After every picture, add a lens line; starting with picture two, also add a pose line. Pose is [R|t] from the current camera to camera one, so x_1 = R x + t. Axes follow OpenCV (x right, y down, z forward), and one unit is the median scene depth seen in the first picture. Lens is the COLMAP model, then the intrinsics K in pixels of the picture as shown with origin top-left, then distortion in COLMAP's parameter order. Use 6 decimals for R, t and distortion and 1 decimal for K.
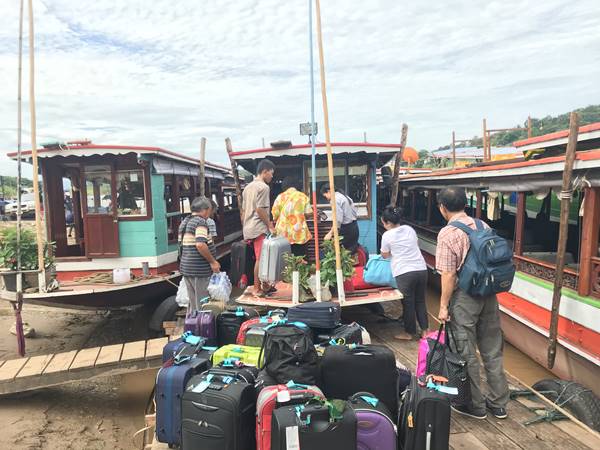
lens RADIAL K [[489.2, 0, 298.8], [0, 489.2, 220.9], [0, 0, 1]] dist [0.029136, -0.034868]
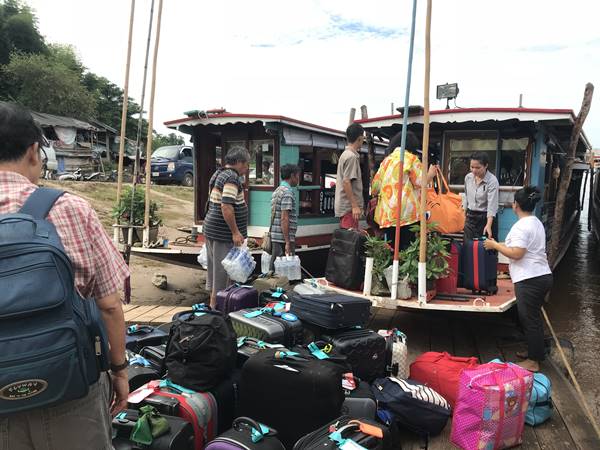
lens RADIAL K [[489.2, 0, 298.8], [0, 489.2, 222.7], [0, 0, 1]] dist [0.029136, -0.034868]
pose [[0.885824, 0.093001, -0.454606, 0.202722], [-0.076474, 0.995572, 0.054655, 0.005217], [0.457677, -0.013649, 0.889014, 0.156258]]
